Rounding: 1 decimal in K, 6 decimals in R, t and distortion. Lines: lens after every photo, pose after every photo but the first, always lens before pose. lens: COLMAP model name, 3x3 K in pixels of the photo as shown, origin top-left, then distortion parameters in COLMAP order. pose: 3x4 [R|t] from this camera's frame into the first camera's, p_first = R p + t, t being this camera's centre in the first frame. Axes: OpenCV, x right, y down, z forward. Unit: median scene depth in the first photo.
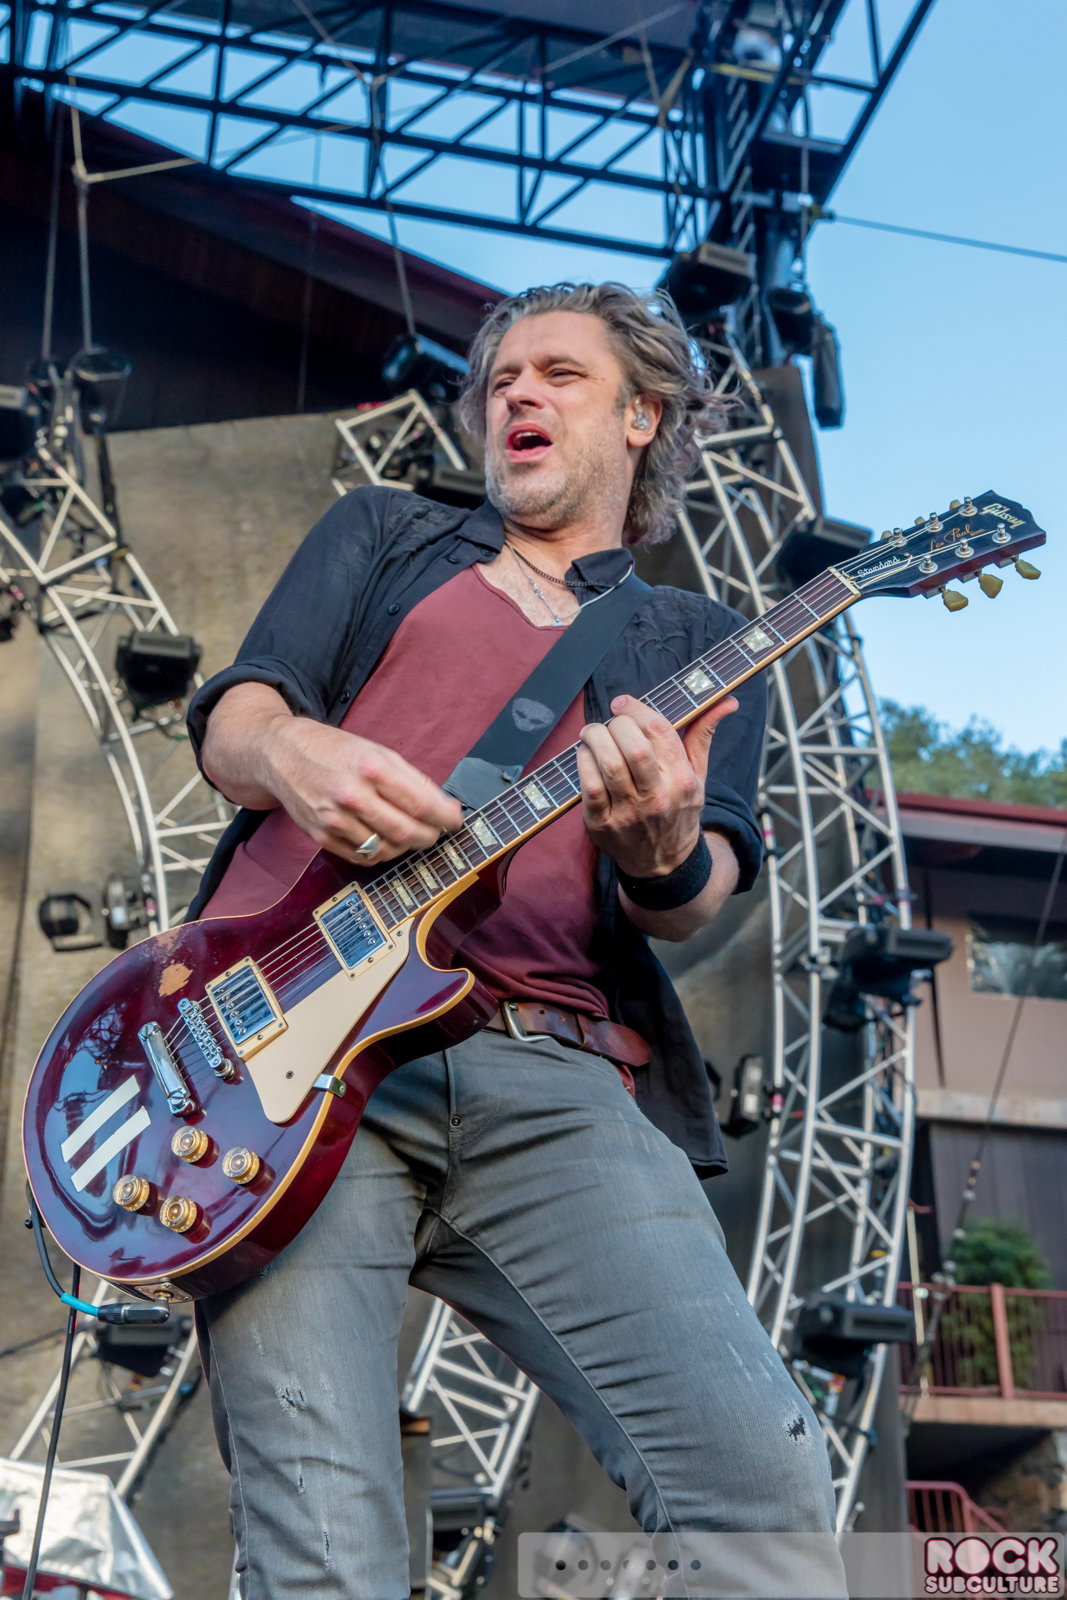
lens RADIAL K [[2018.1, 0, 551.4], [0, 2018.1, 763.2], [0, 0, 1]] dist [0.024388, 0.000000]
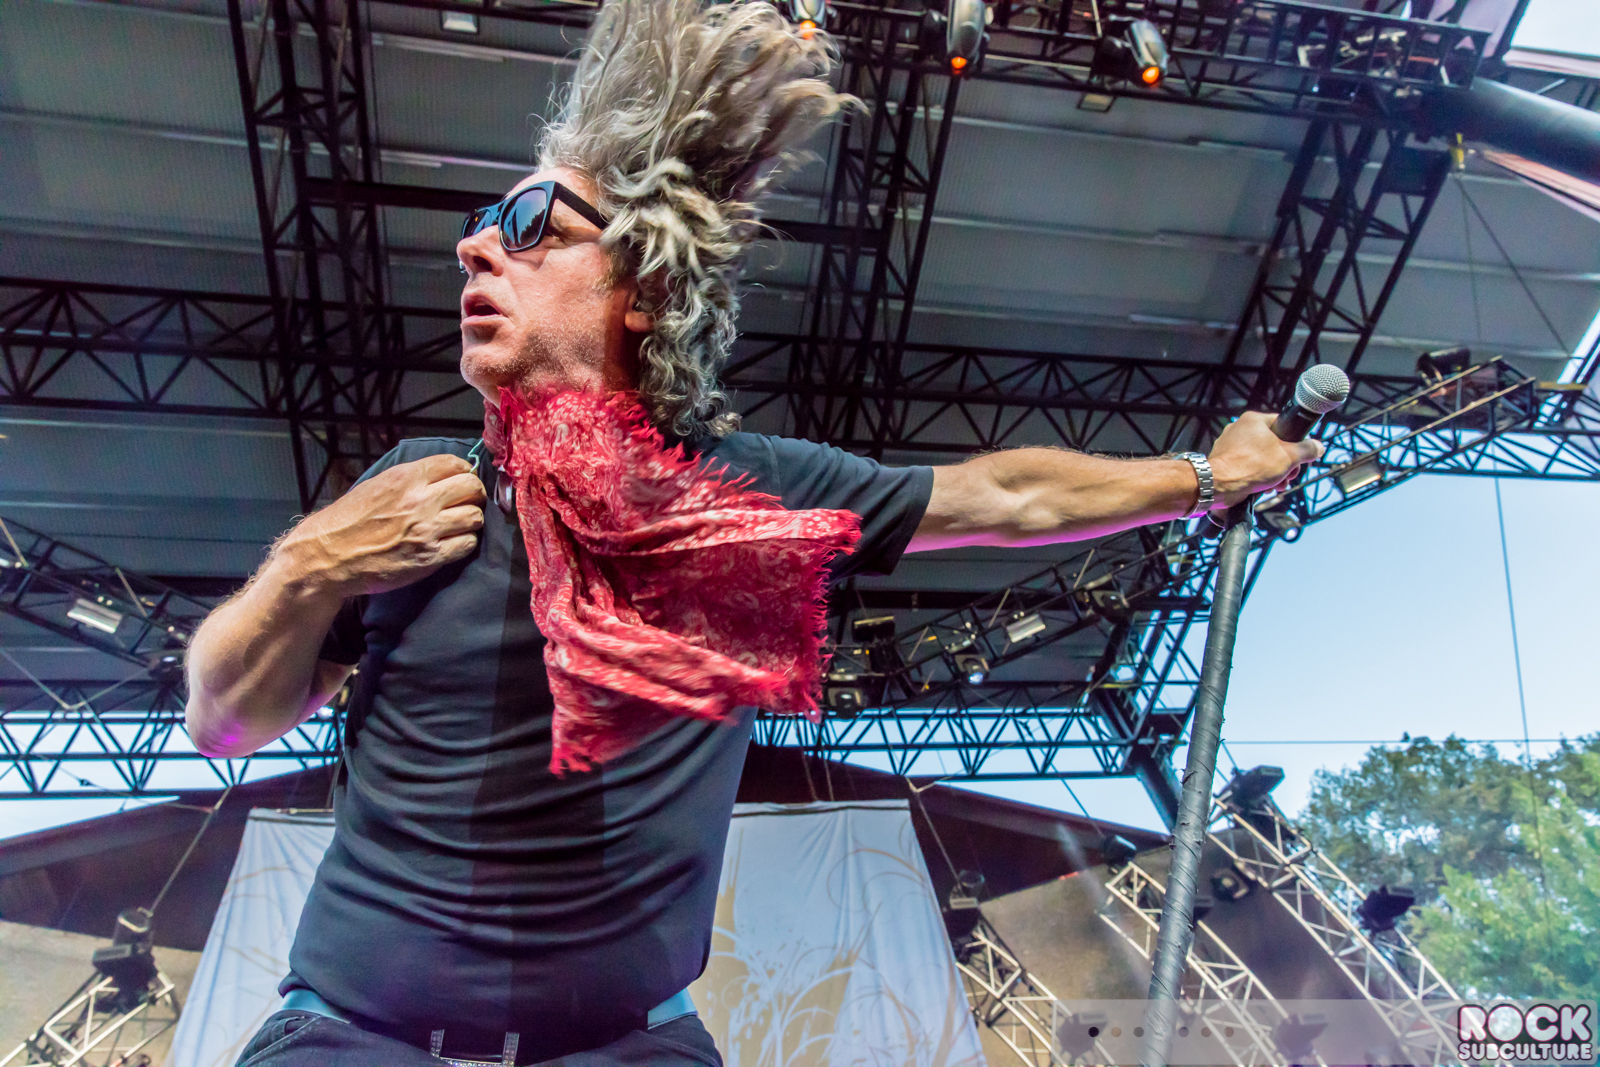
lens RADIAL K [[1052.5, 0, 809.2], [0, 1052.5, 520.4], [0, 0, 1]] dist [0.010901, -0.004923]
pose [[0.982659, -0.163305, 0.087823, -0.306535], [0.185422, 0.865629, -0.465087, -0.032939], [-0.000071, 0.473306, 0.880898, -0.083251]]
